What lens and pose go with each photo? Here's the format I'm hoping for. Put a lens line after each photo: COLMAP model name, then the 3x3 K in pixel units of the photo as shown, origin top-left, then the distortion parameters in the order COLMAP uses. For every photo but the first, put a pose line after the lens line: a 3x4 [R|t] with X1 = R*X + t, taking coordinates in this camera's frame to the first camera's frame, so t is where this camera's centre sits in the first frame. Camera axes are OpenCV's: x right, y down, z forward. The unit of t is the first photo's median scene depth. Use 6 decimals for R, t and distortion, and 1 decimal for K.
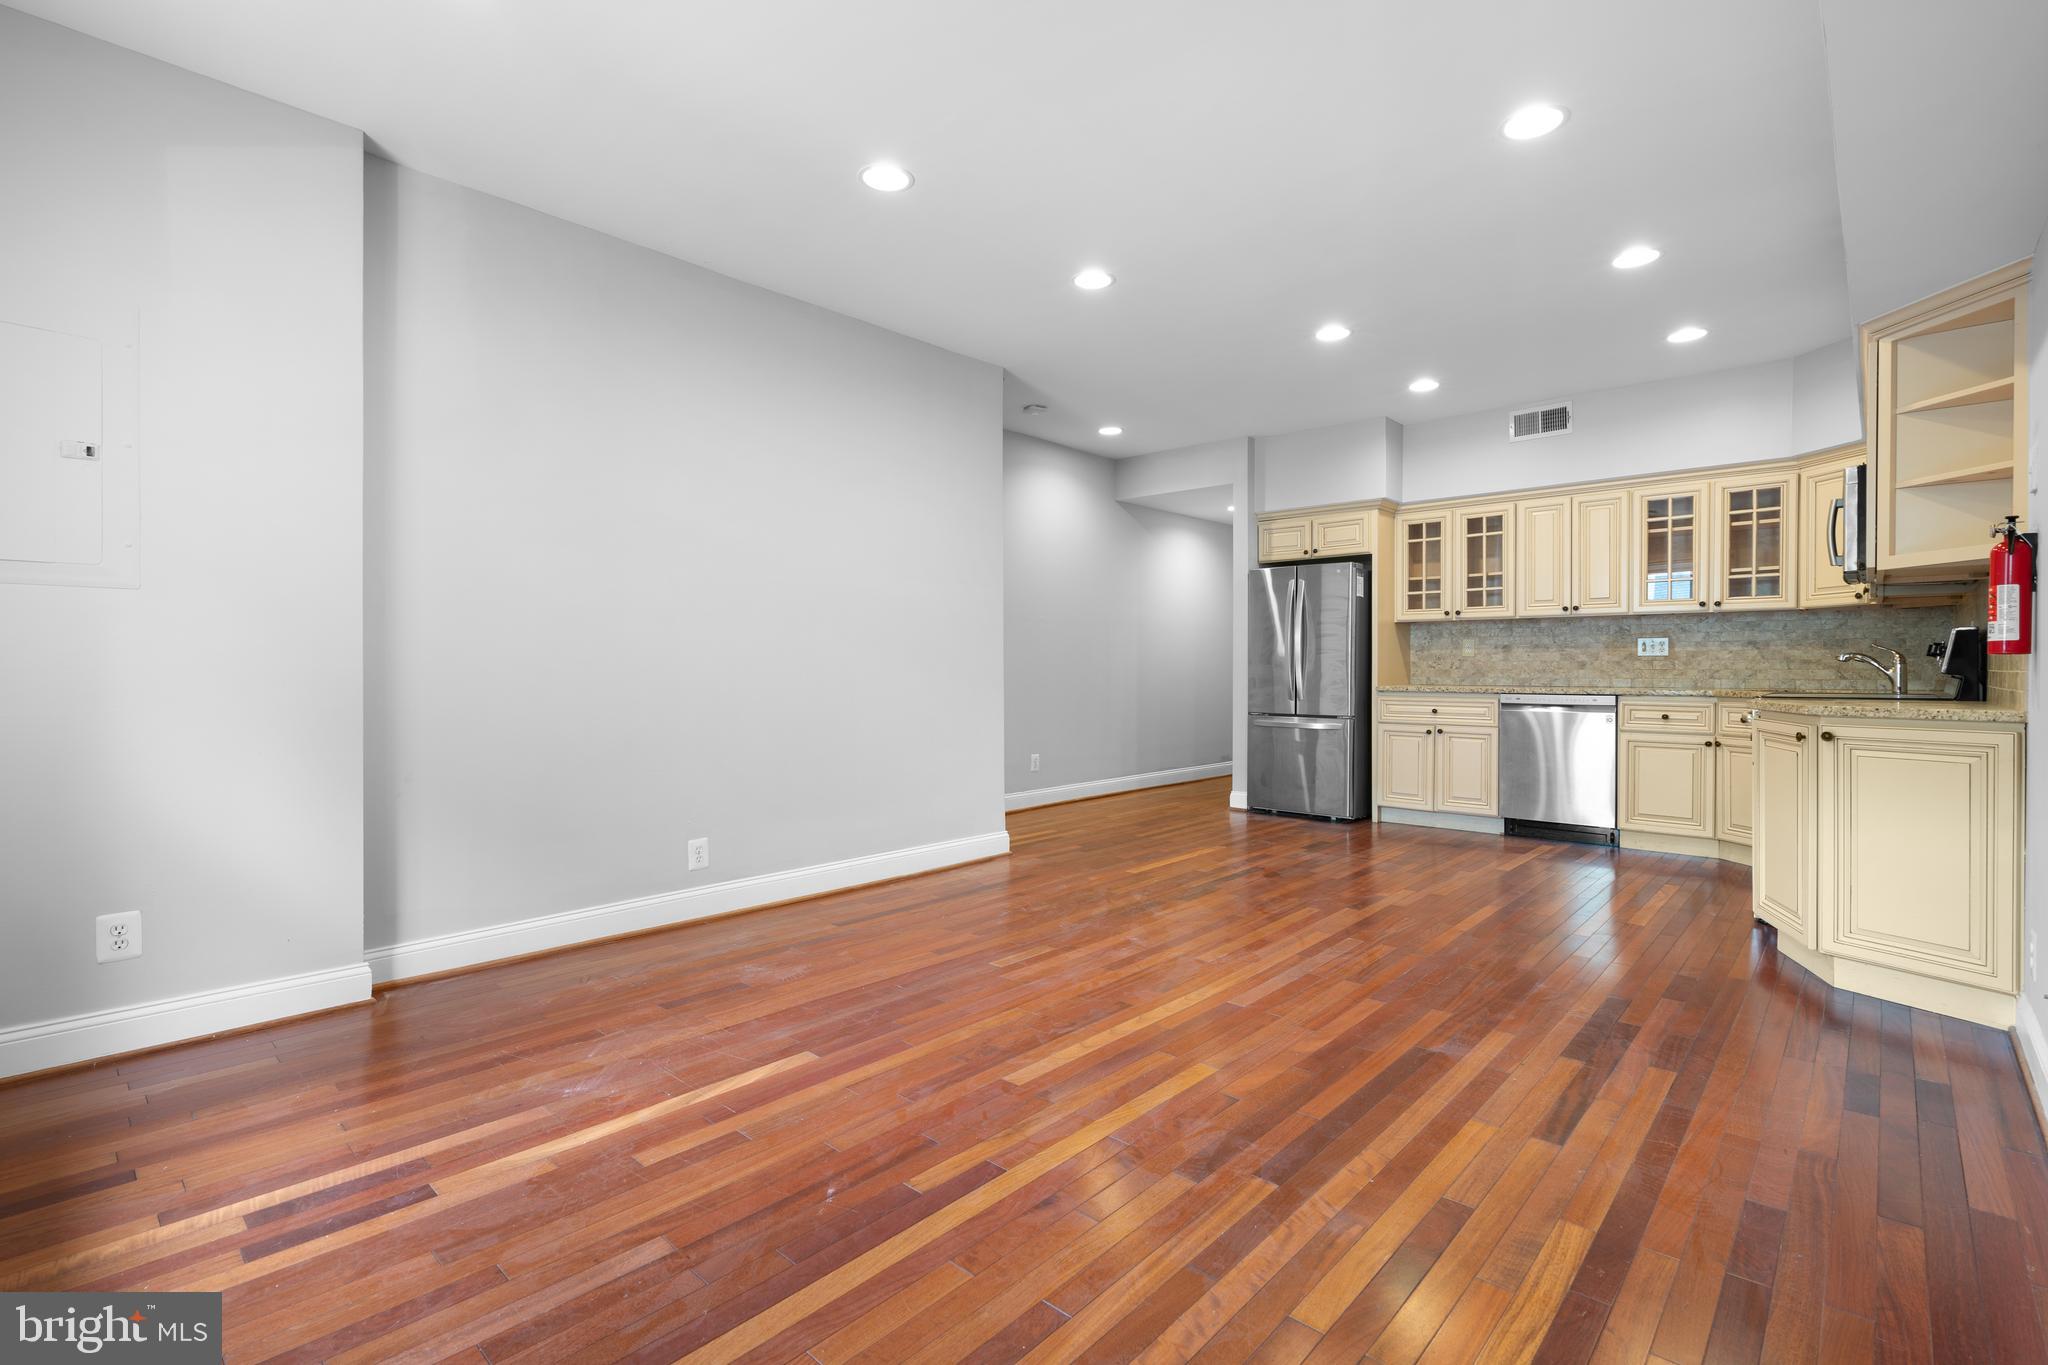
lens RADIAL K [[943.0, 0, 1009.7], [0, 943.0, 672.7], [0, 0, 1]] dist [0.000010, 0.000035]
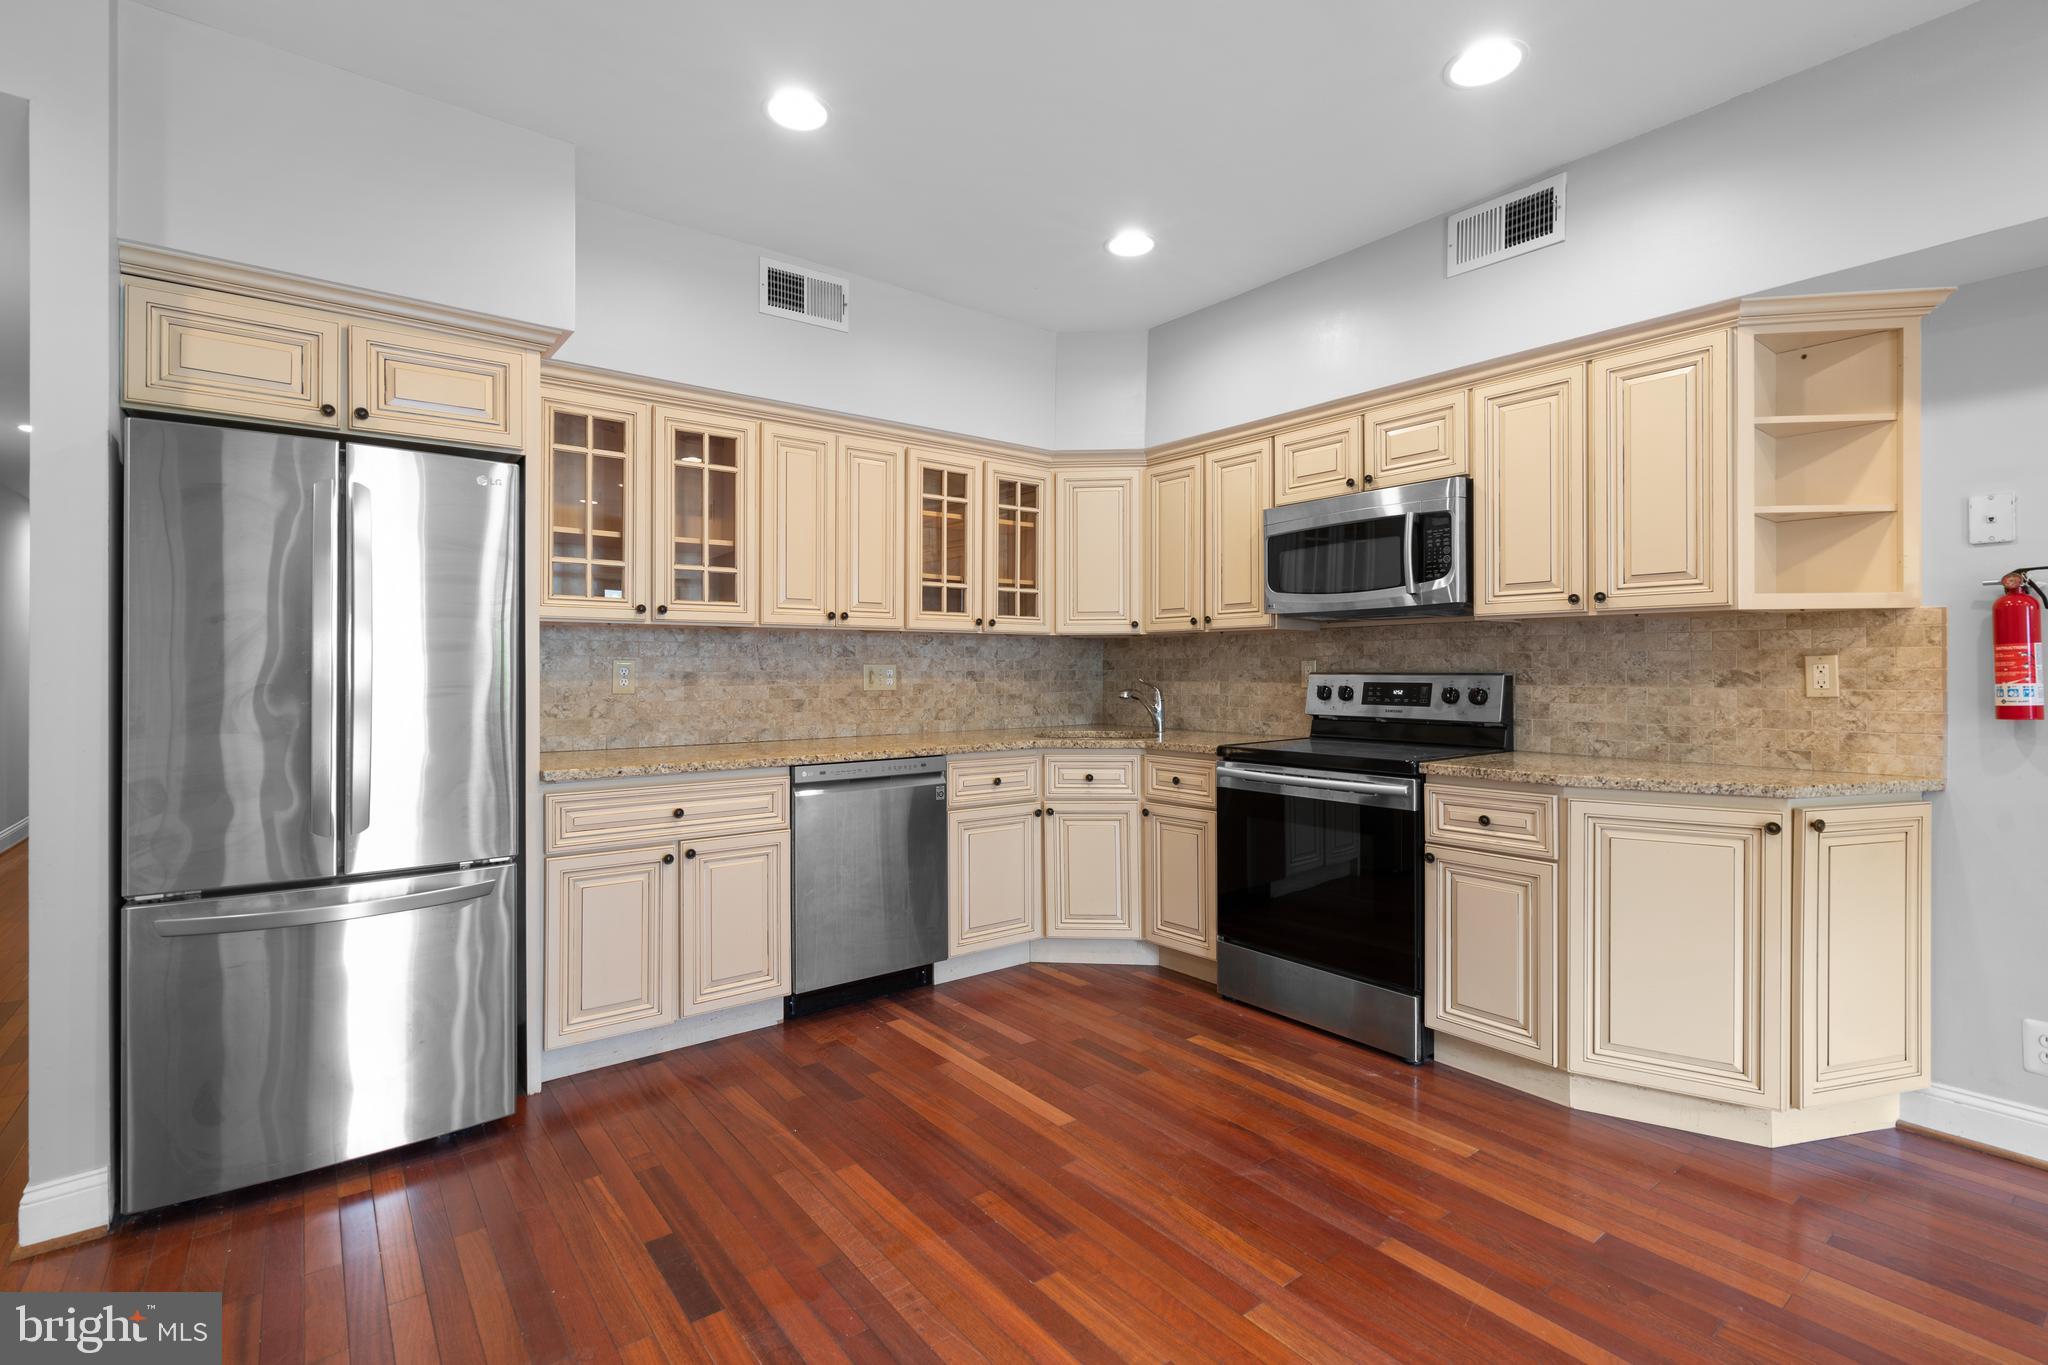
lens RADIAL K [[933.5, 0, 1012.8], [0, 933.5, 663.8], [0, 0, 1]] dist [-0.003219, 0.001139]
pose [[0.164178, 0.005446, 0.986416, 0.011720], [0.007398, 0.999950, -0.006752, -0.032876], [-0.986403, 0.008406, 0.164130, 0.810408]]
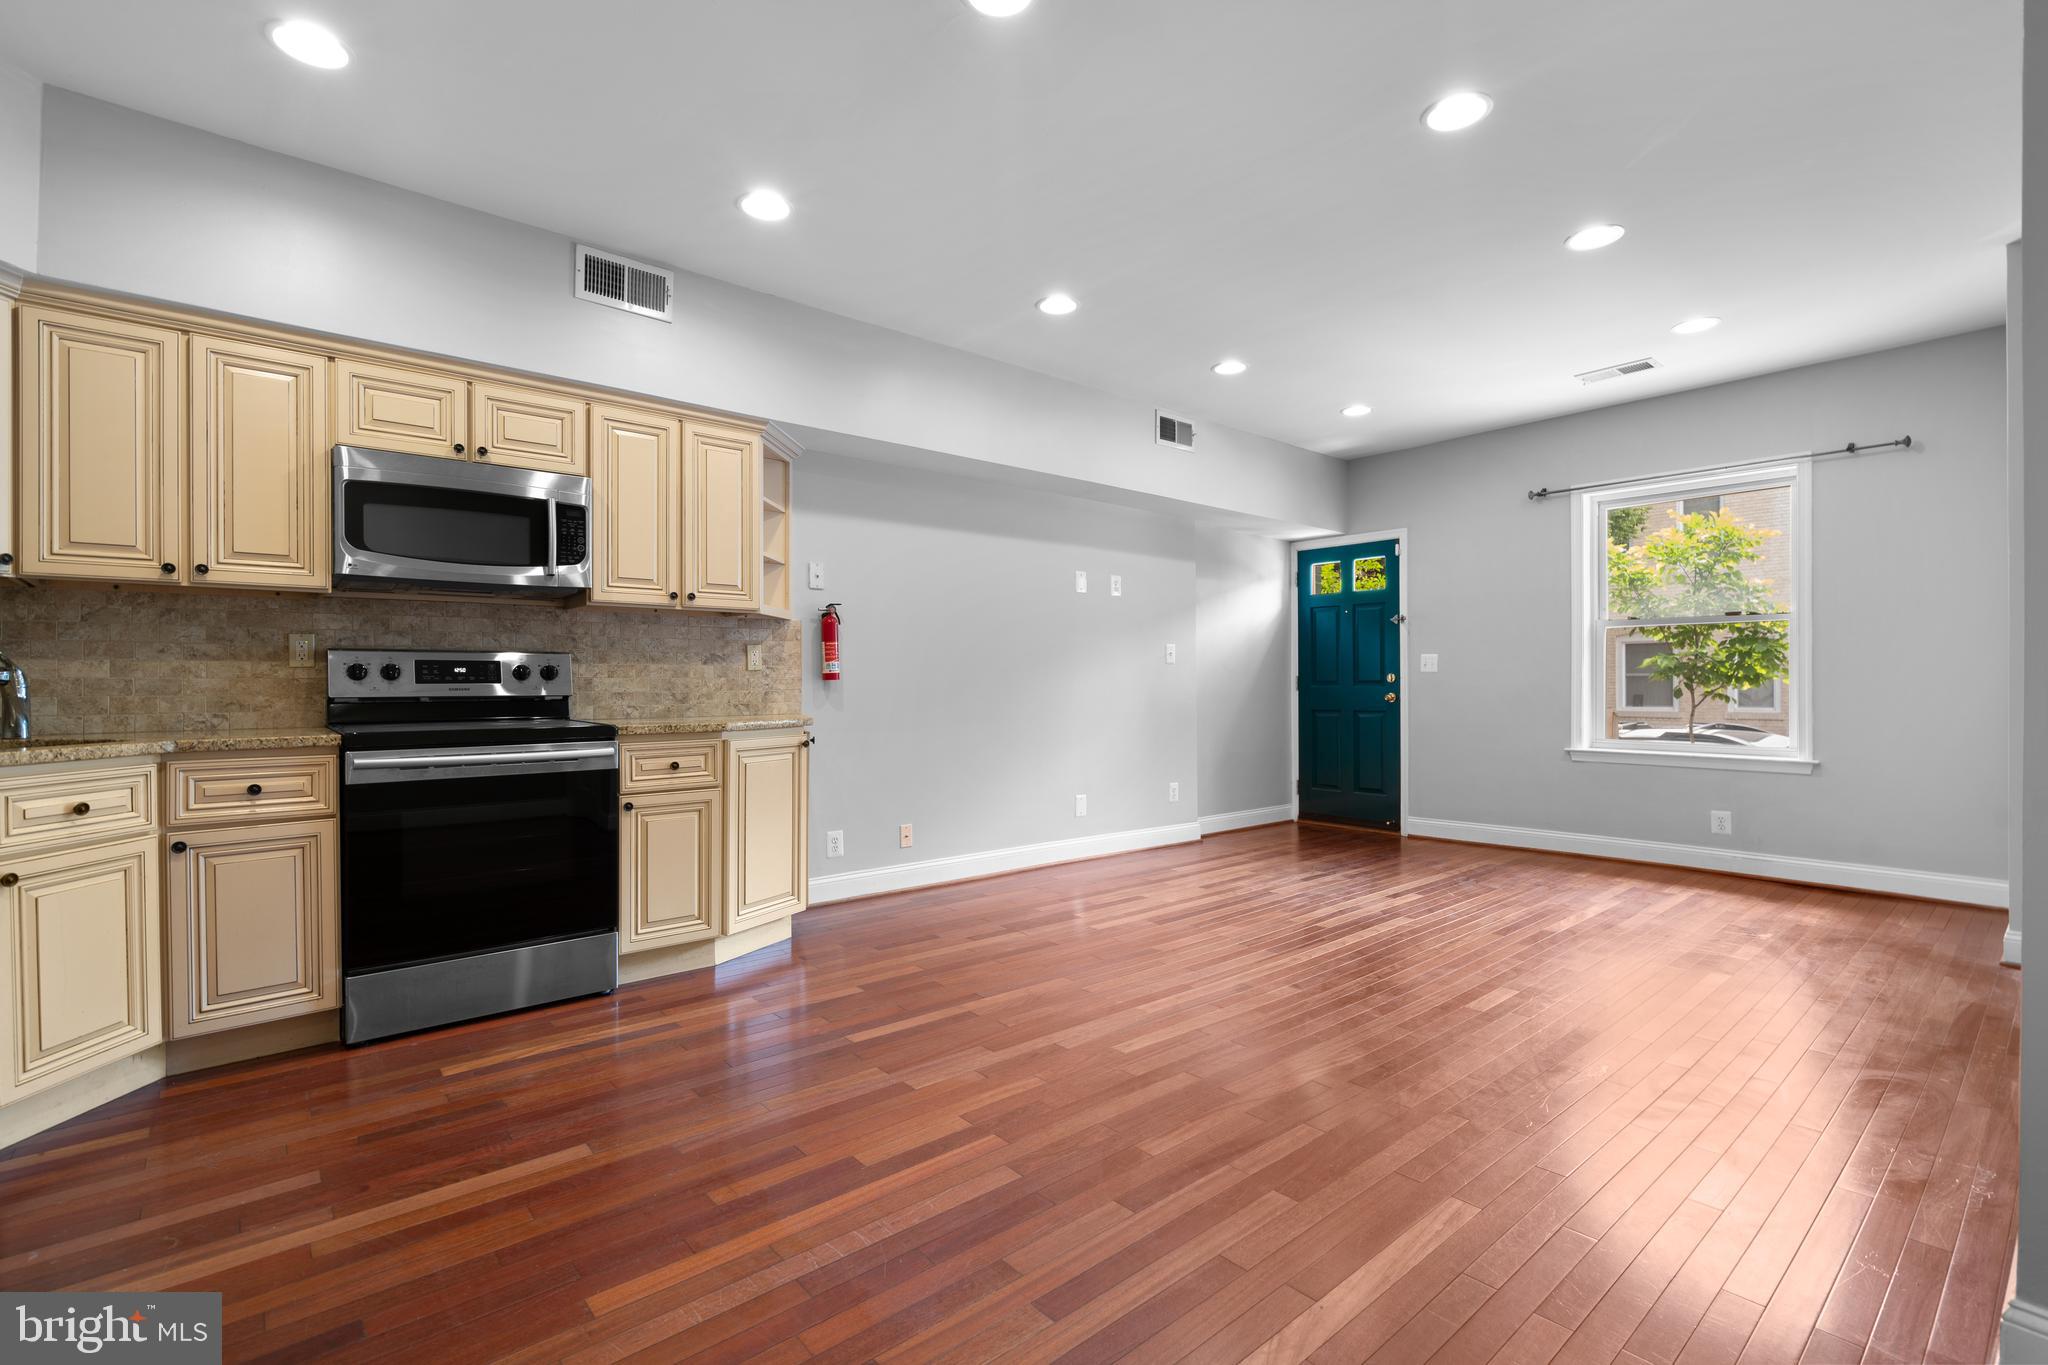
lens RADIAL K [[923.4, 0, 1008.6], [0, 923.4, 680.6], [0, 0, 1]] dist [-0.001955, 0.000420]
pose [[-0.993062, 0.002725, 0.117563, 0.235289], [0.003382, 0.999980, 0.005385, -0.011822], [-0.117546, 0.005746, -0.993051, 1.209392]]
